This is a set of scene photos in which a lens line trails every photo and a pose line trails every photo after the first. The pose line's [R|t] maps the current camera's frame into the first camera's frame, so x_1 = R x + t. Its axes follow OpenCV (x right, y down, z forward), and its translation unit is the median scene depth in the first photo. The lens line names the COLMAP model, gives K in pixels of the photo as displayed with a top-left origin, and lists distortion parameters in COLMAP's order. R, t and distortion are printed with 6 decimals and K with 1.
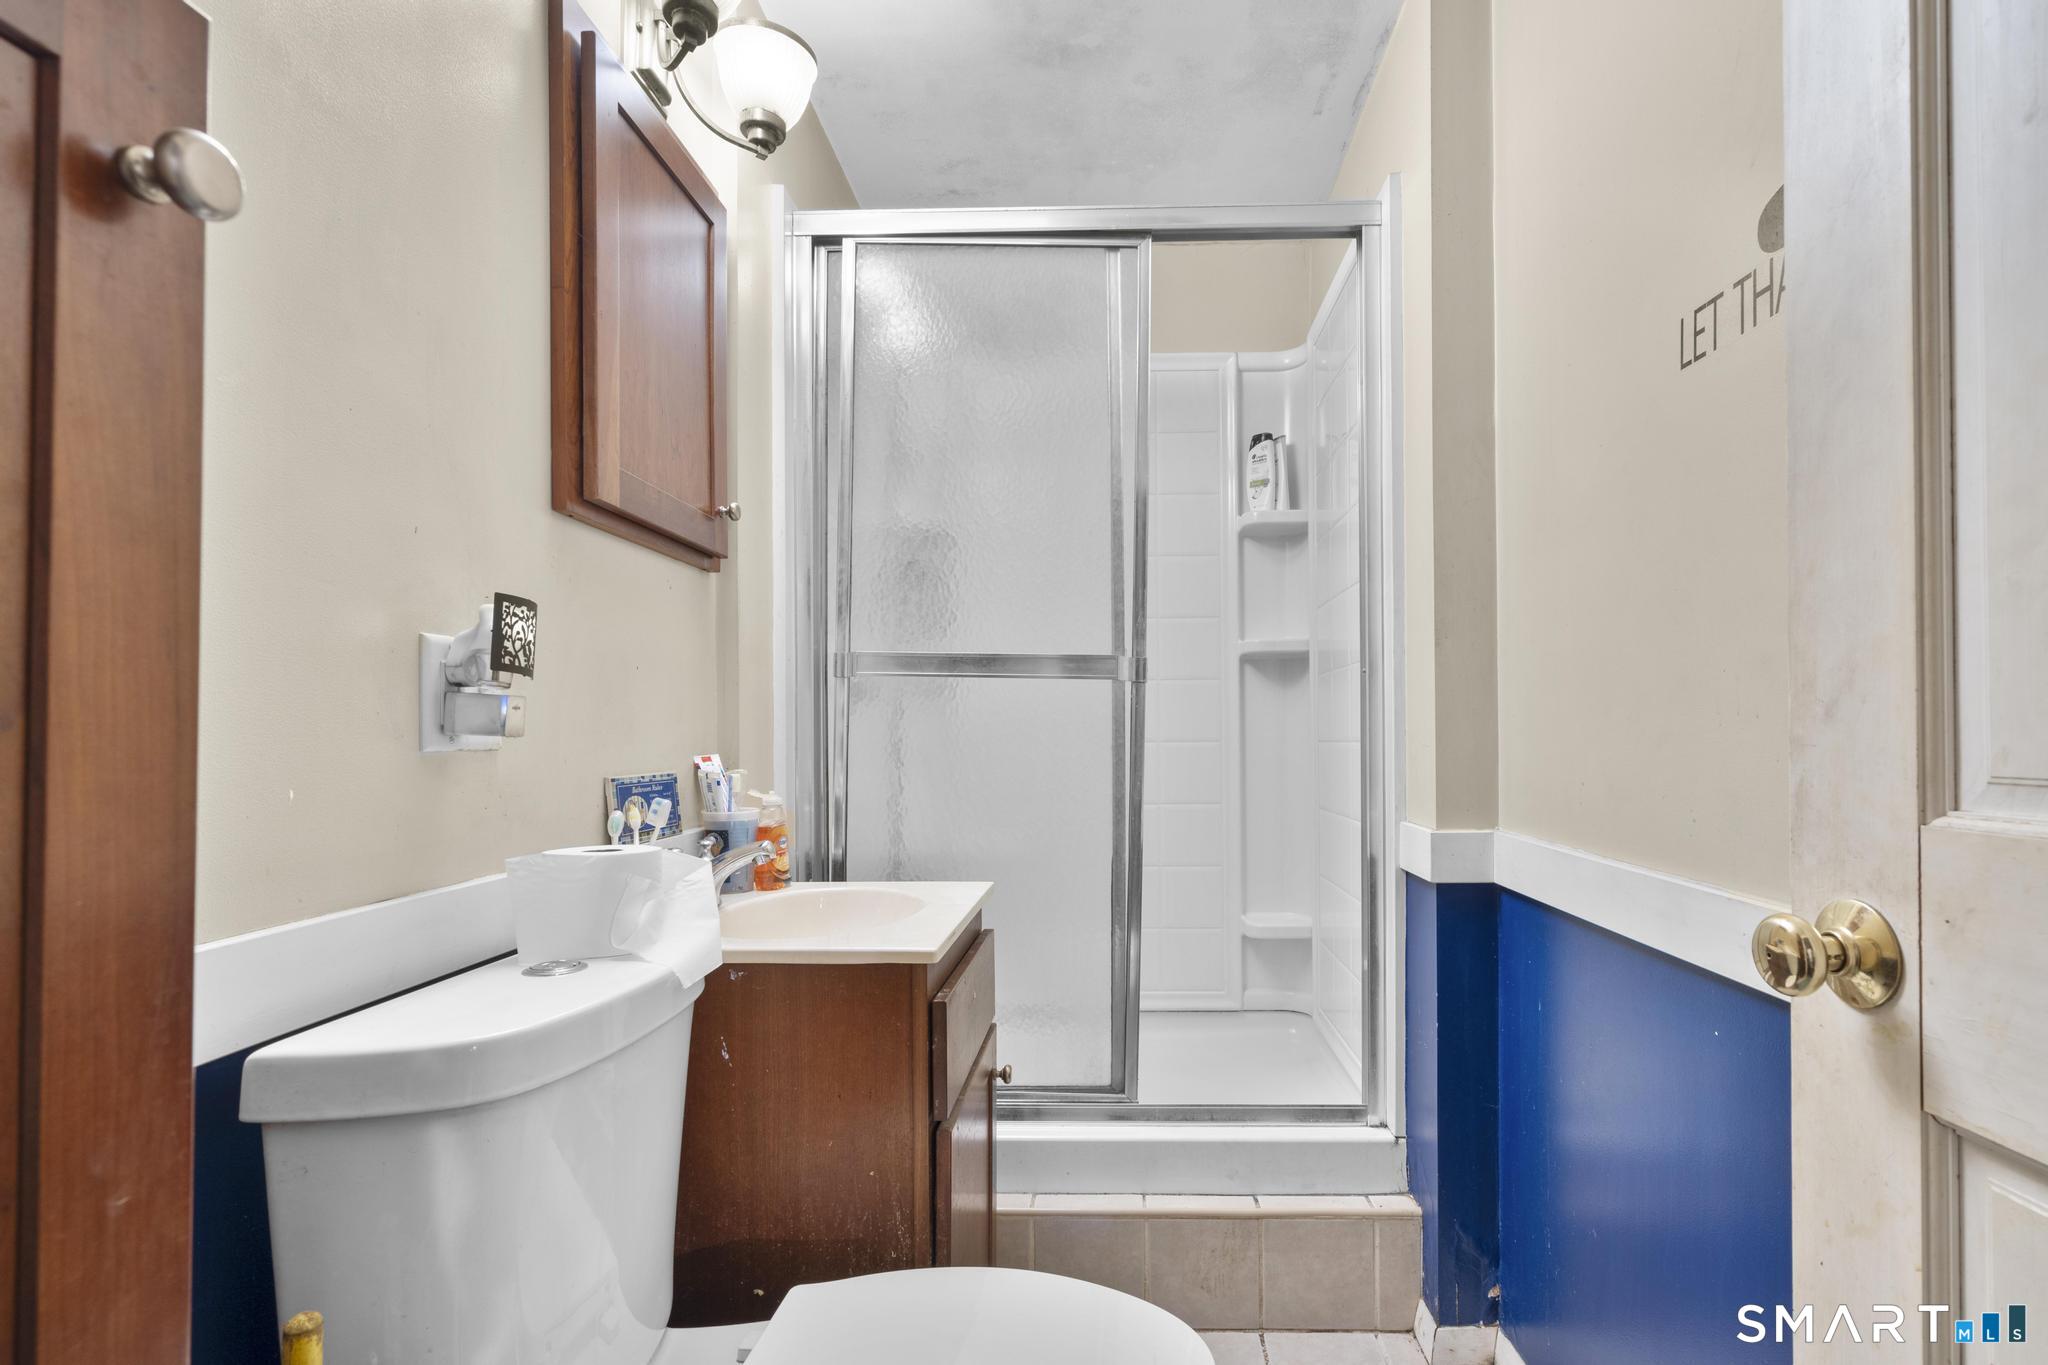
lens RADIAL K [[947.6, 0, 1091.3], [0, 947.6, 726.7], [0, 0, 1]] dist [-0.006251, 0.000928]
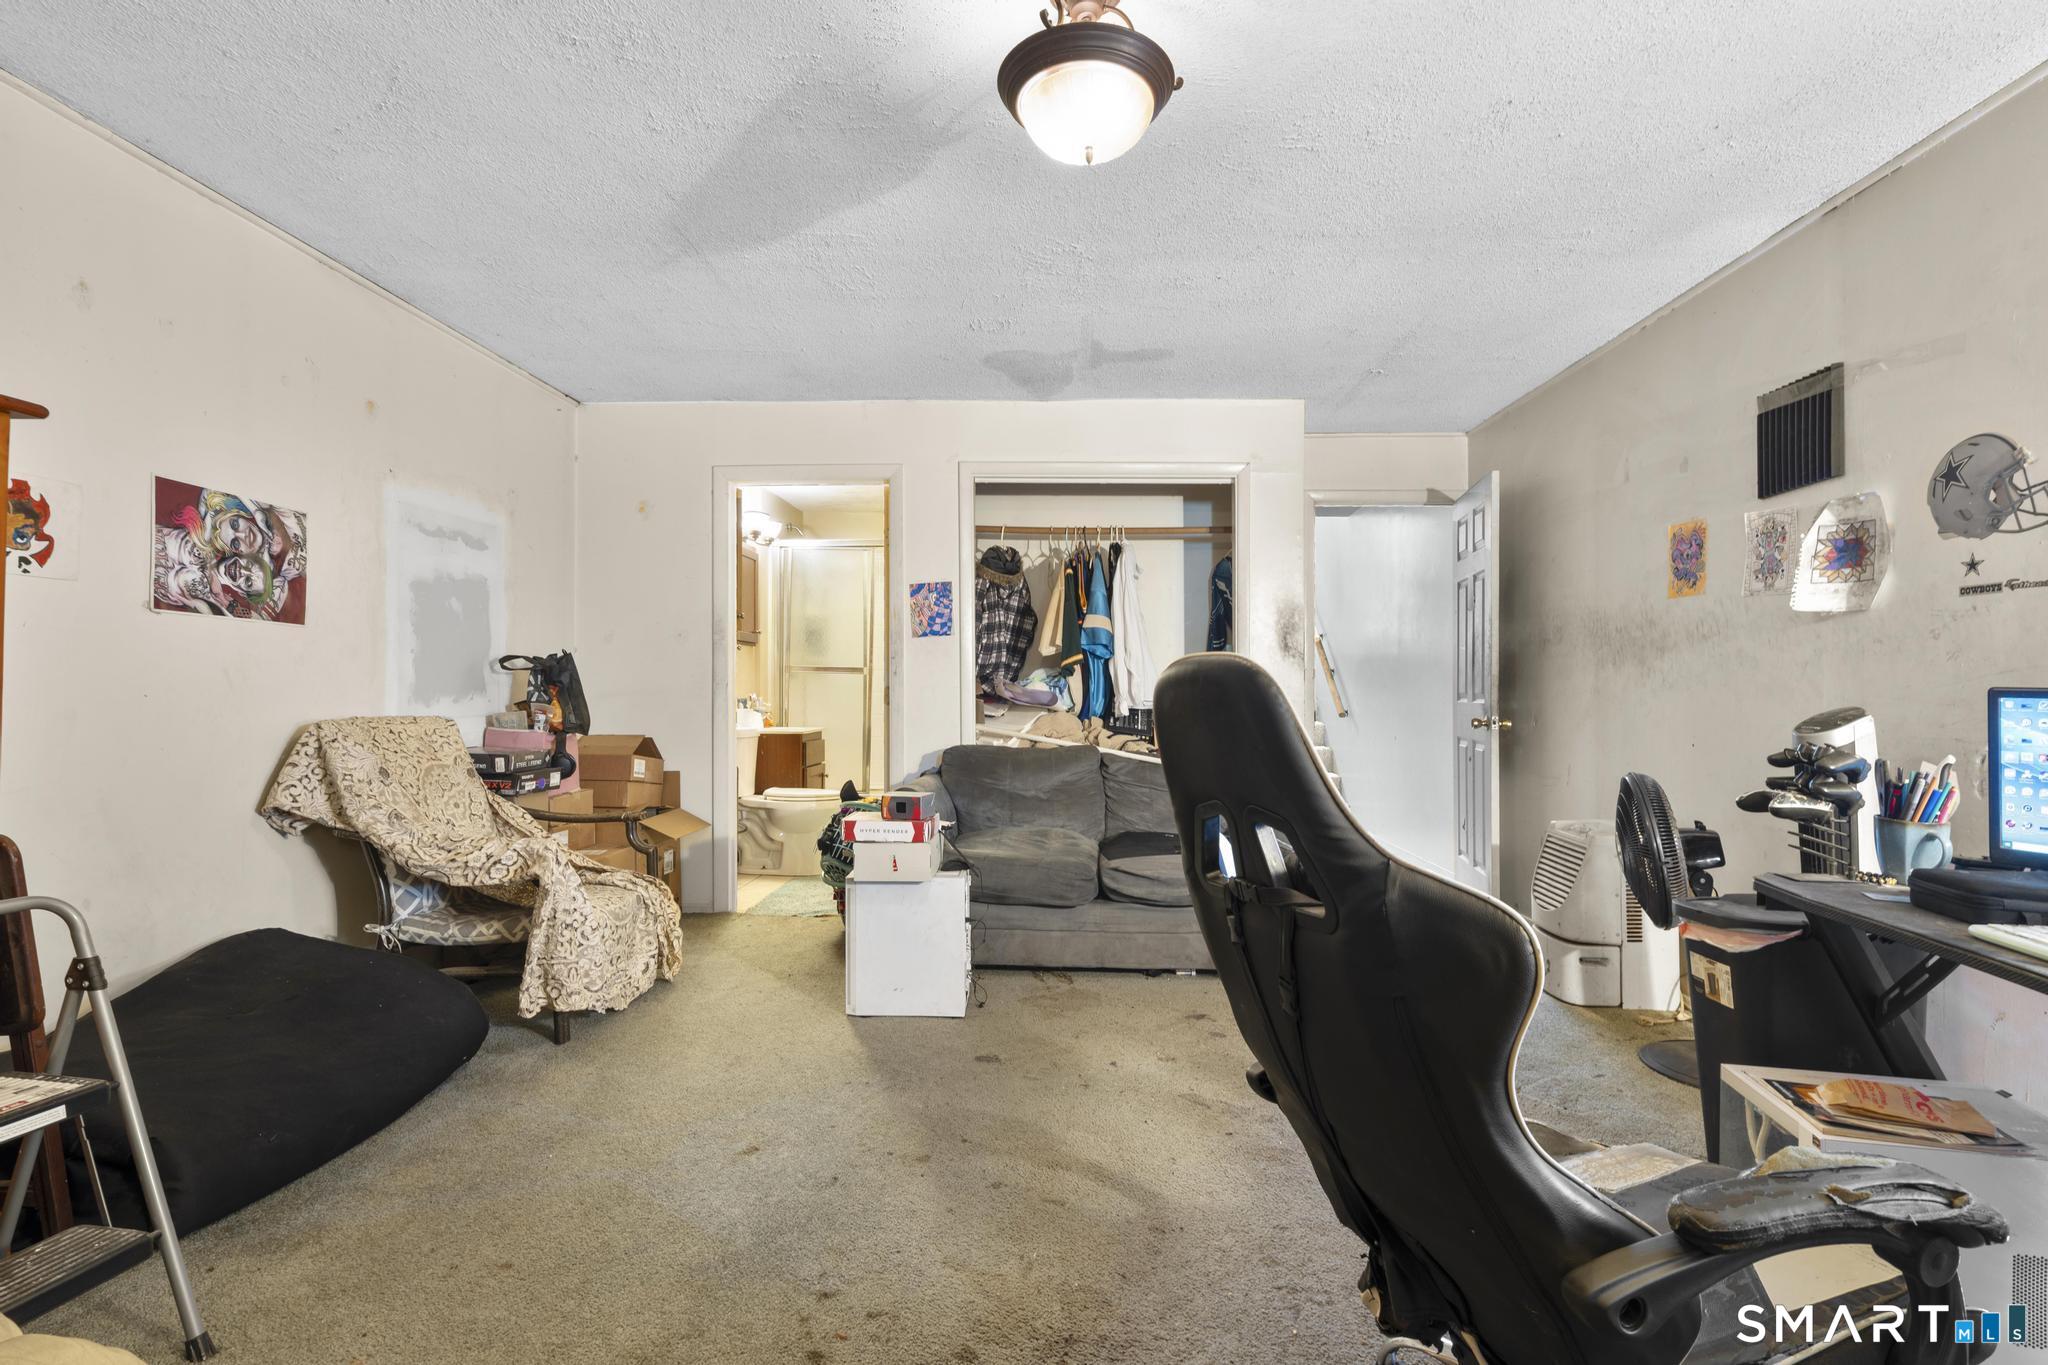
lens RADIAL K [[918.2, 0, 1030.6], [0, 918.2, 683.8], [0, 0, 1]] dist [-0.009957, 0.005117]
pose [[0.999975, 0.005279, -0.004659, 0.756860], [-0.005259, 0.999976, 0.004404, -0.035134], [0.004682, -0.004379, 0.999979, -2.769974]]
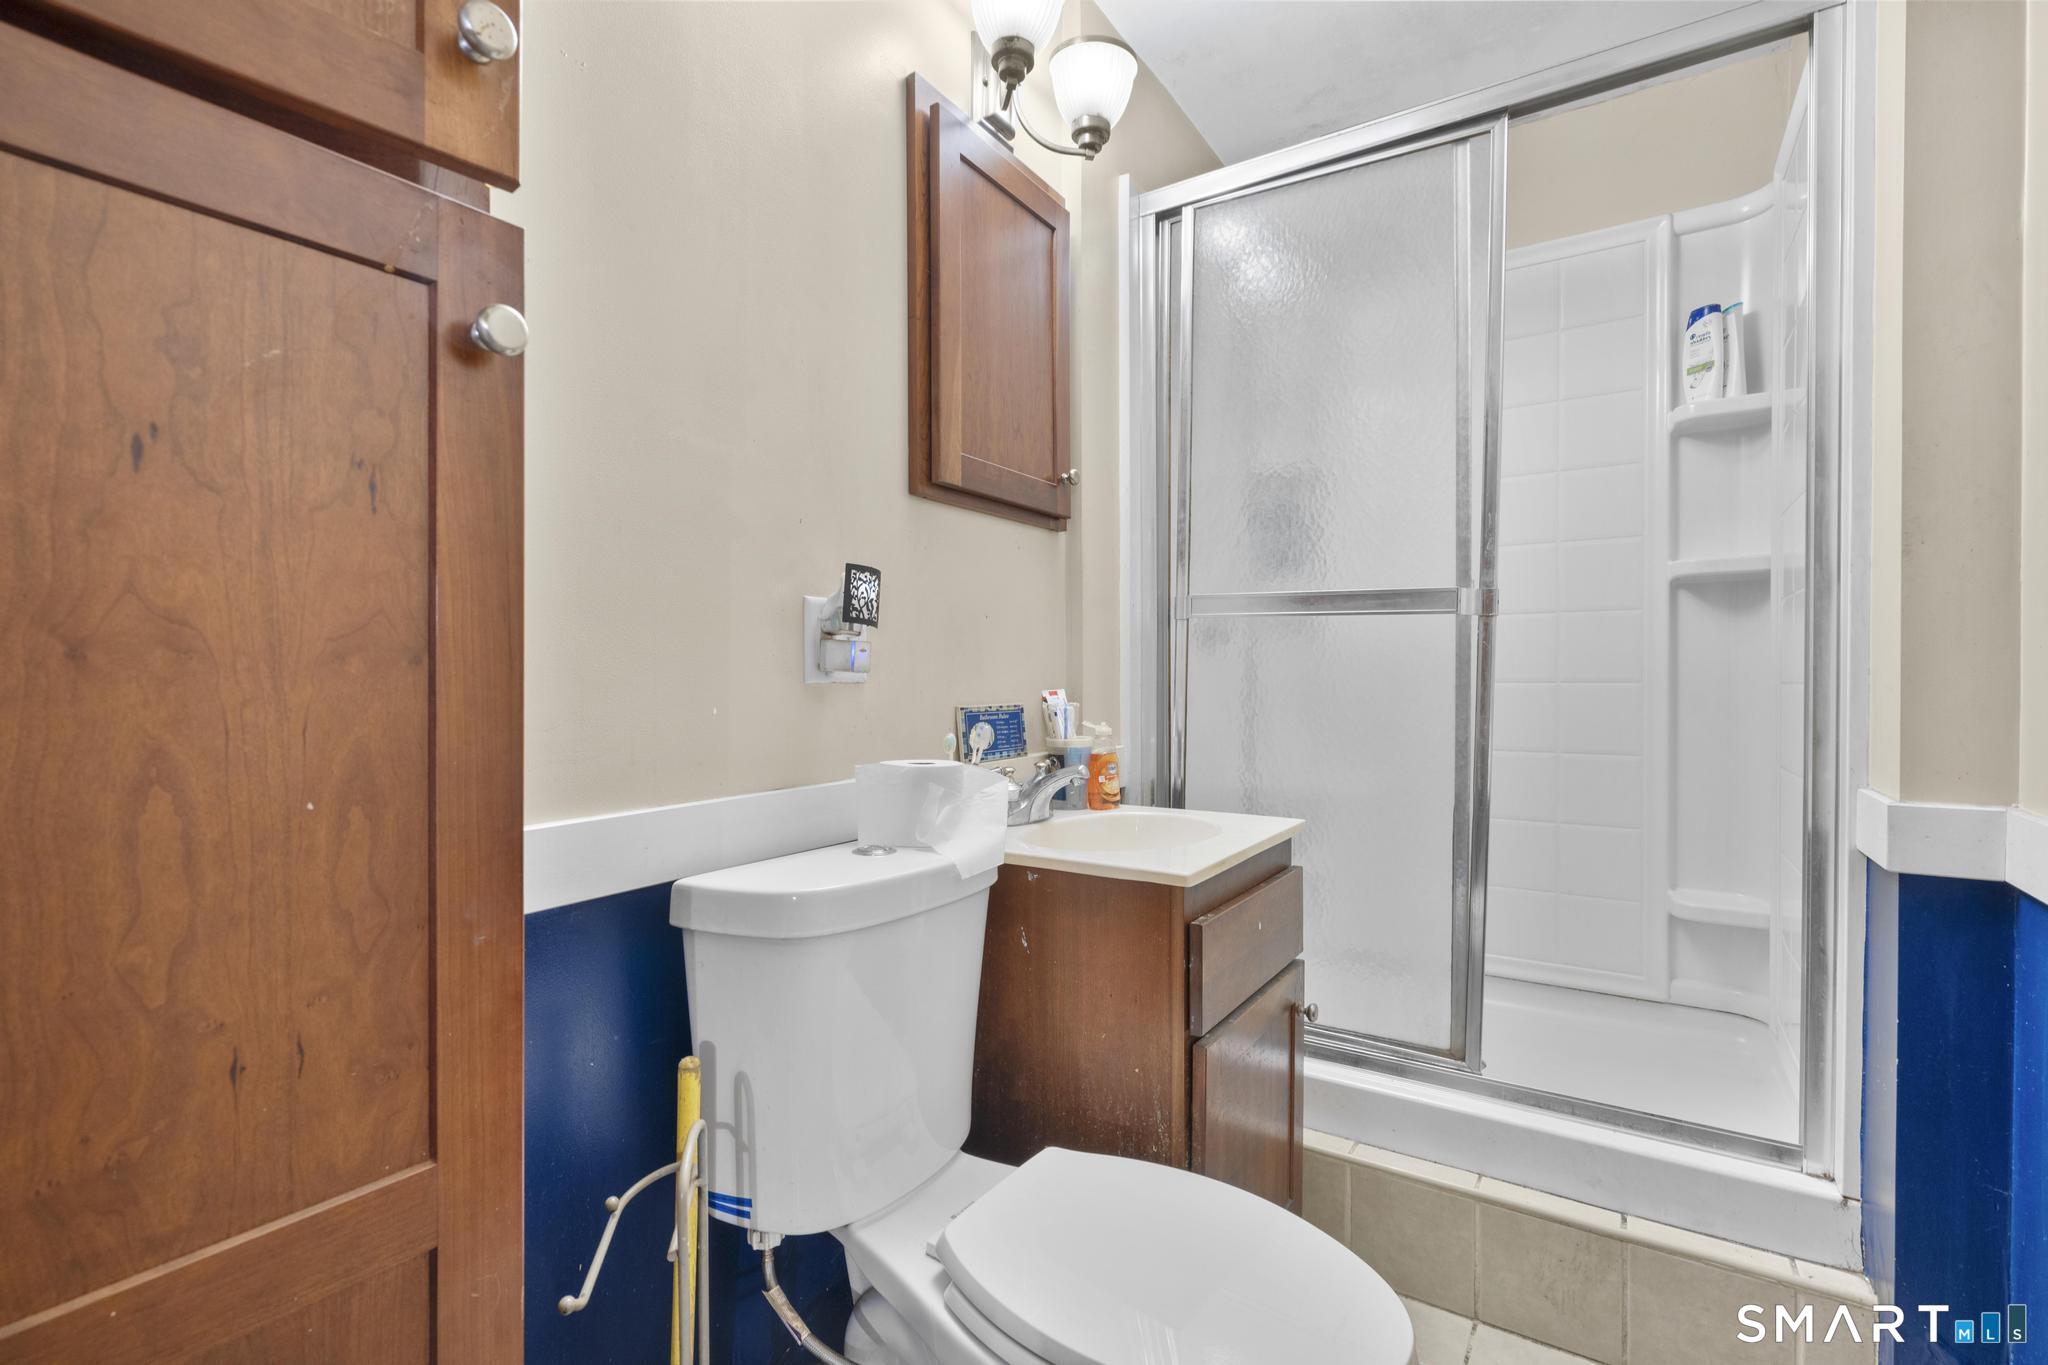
lens RADIAL K [[918.2, 0, 1030.6], [0, 918.2, 683.8], [0, 0, 1]] dist [-0.009957, 0.005117]
pose [[0.848966, 0.008408, -0.528380, 0.161575], [0.001117, 0.999843, 0.017705, 0.002456], [0.528446, -0.015622, 0.848823, 0.026501]]
